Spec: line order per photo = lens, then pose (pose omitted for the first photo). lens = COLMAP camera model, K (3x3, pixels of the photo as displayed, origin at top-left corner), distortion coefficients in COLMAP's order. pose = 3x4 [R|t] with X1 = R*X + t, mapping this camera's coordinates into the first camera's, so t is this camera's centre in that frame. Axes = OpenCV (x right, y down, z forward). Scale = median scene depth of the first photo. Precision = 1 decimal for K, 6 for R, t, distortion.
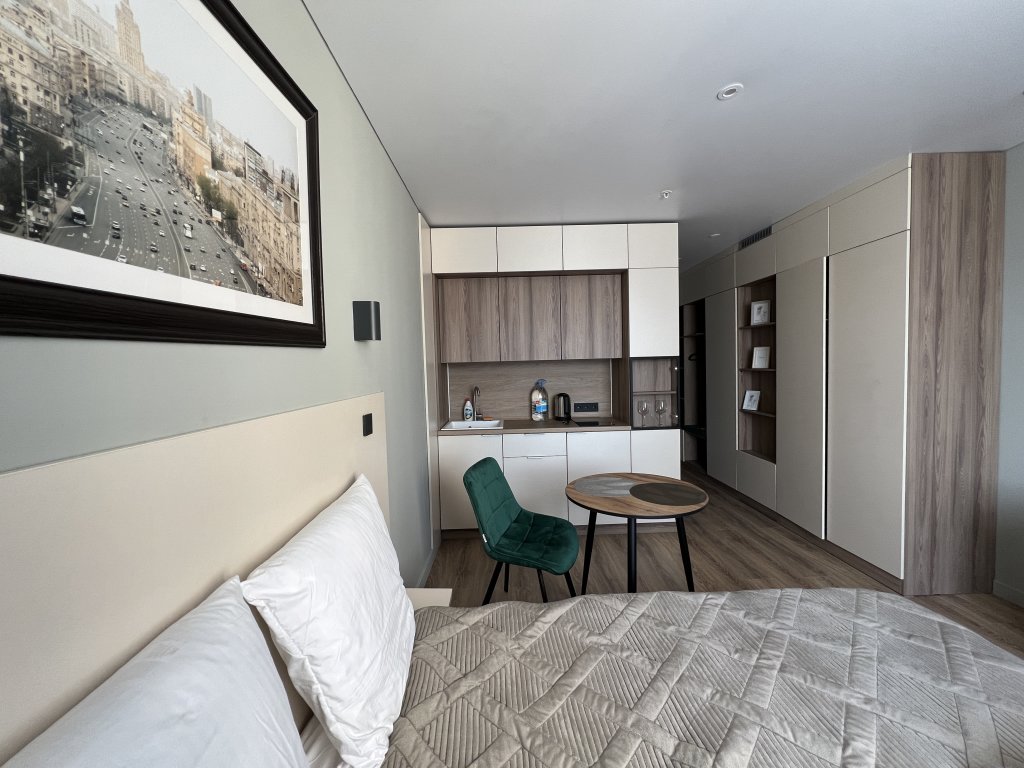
lens RADIAL K [[410.7, 0, 512.3], [0, 410.7, 384.7], [0, 0, 1]] dist [-0.002135, 0.000058]
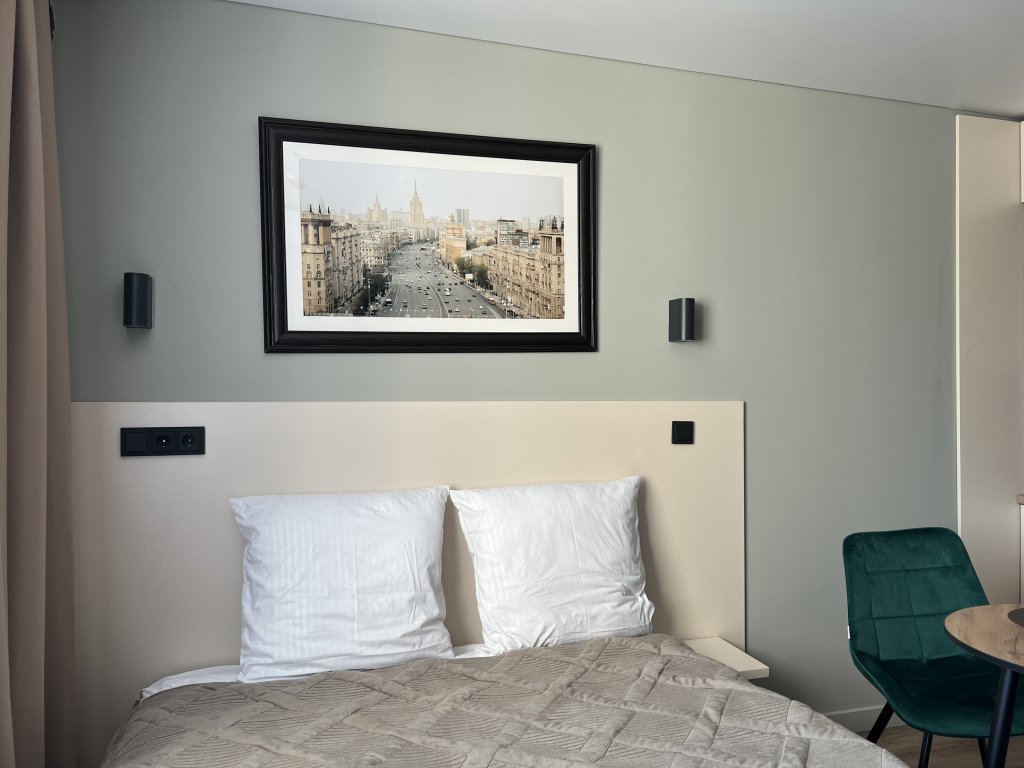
lens RADIAL K [[765.6, 0, 512.7], [0, 765.6, 395.5], [0, 0, 1]] dist [0.065344, -0.078491]
pose [[0.286599, 0.022598, -0.957784, 0.669533], [-0.053113, 0.998559, 0.007667, 0.011894], [0.956577, 0.048673, 0.287387, 0.082043]]
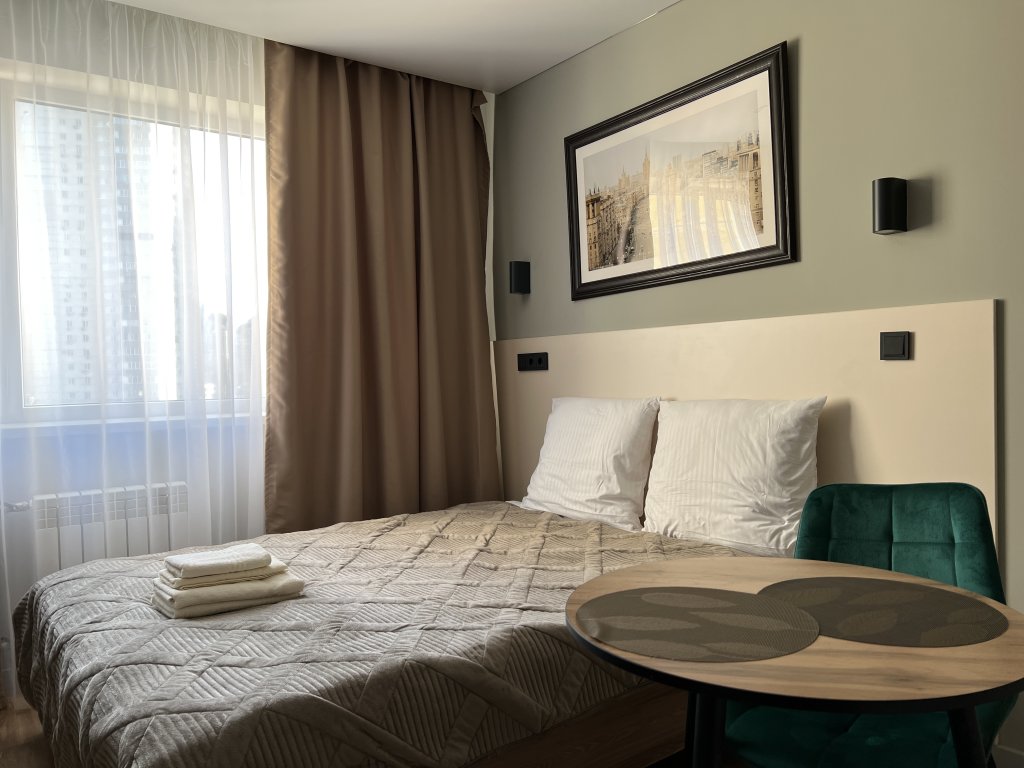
lens RADIAL K [[765.6, 0, 511.7], [0, 765.6, 389.6], [0, 0, 1]] dist [0.065344, -0.078491]
pose [[-0.811770, 0.057646, -0.581125, 0.581852], [0.016604, 0.996992, 0.075706, 0.033352], [0.583741, 0.051807, -0.810285, 0.986020]]
